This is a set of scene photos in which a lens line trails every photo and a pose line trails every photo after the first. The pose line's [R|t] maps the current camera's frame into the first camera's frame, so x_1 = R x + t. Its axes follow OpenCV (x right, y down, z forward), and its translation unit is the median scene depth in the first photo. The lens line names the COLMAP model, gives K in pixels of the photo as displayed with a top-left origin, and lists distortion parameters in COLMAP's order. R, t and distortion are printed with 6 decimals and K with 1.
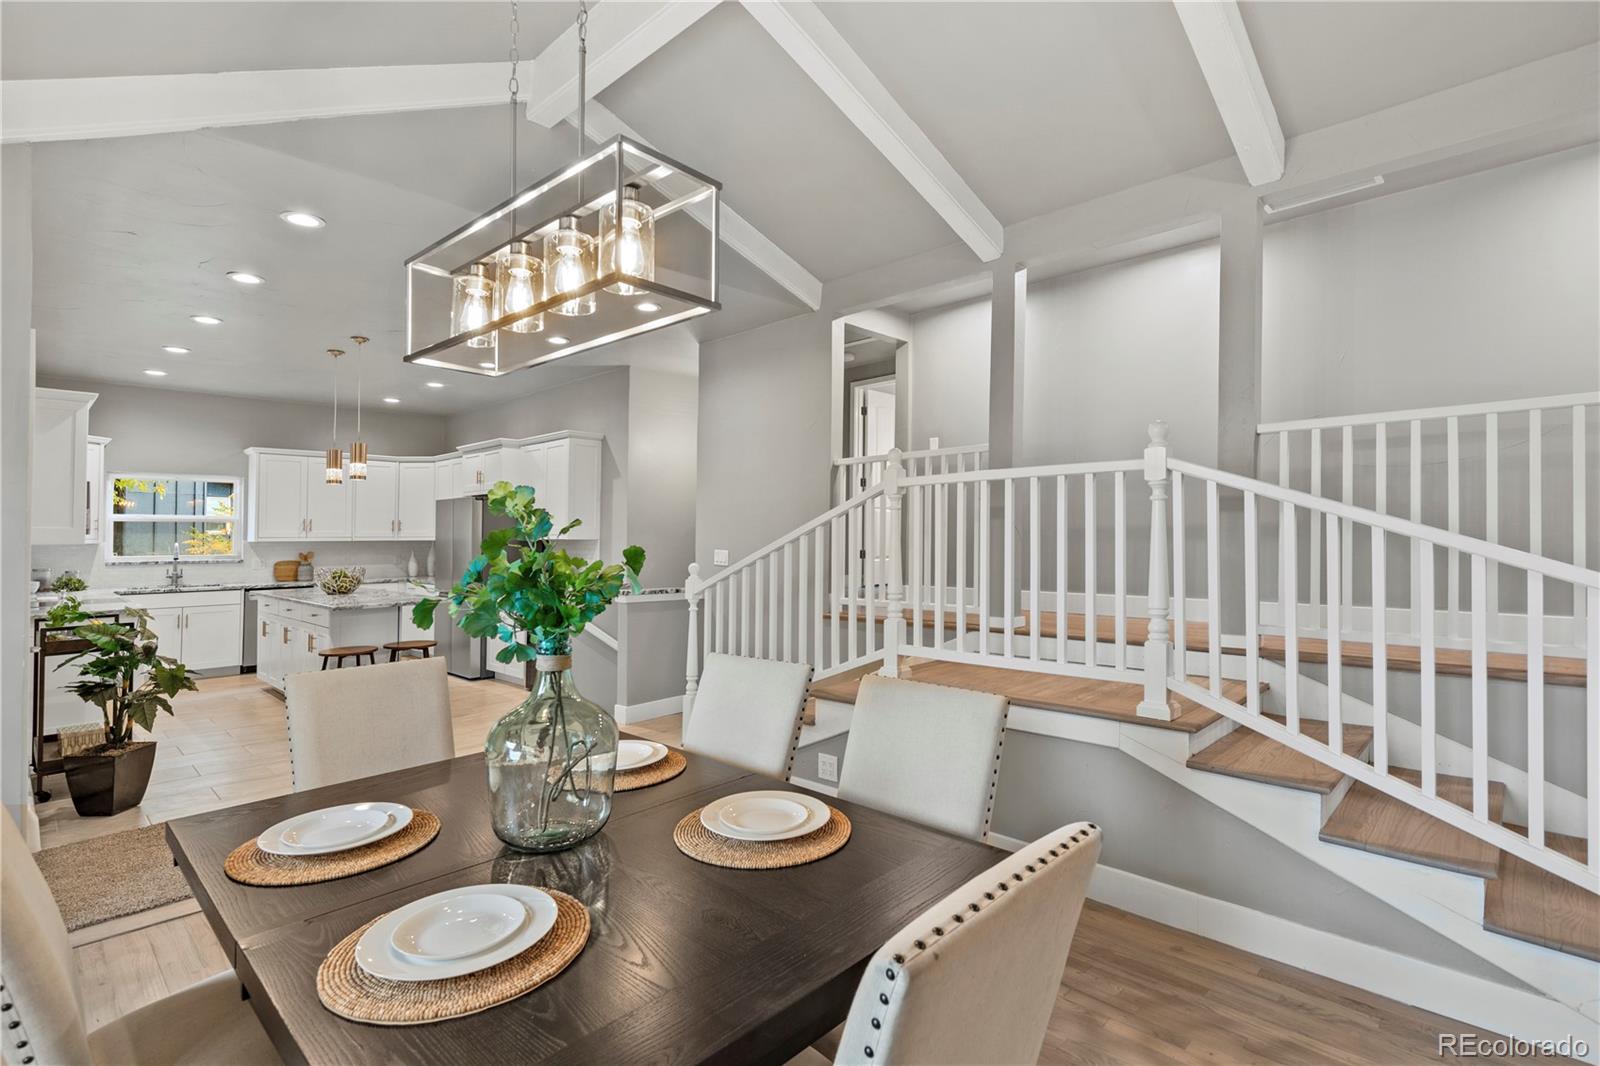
lens RADIAL K [[749.3, 0, 801.7], [0, 749.3, 508.3], [0, 0, 1]] dist [-0.000149, -0.000441]
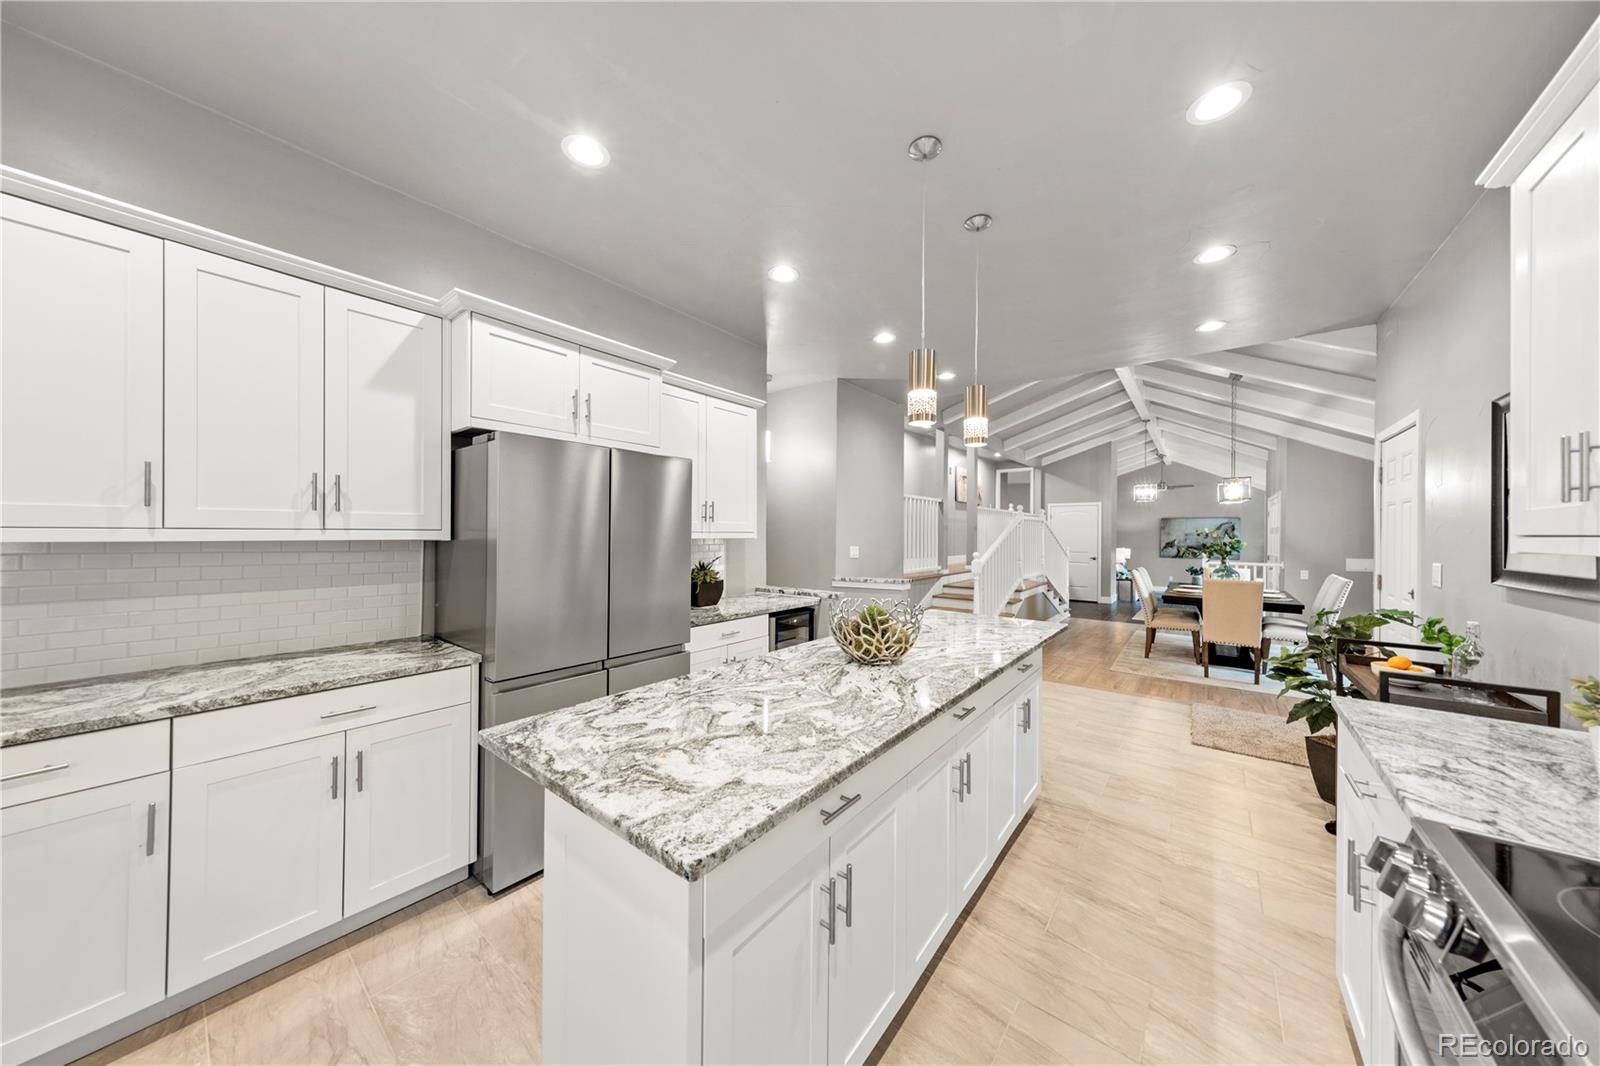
lens RADIAL K [[513.3, 0, 800.0], [0, 513.3, 533.0], [0, 0, 1]] dist [-0.001132, -0.000118]
pose [[-0.080226, 0.011799, 0.996707, -0.805660], [-0.043861, 0.998920, -0.015356, 0.039248], [-0.995811, -0.044949, -0.079622, 0.938616]]
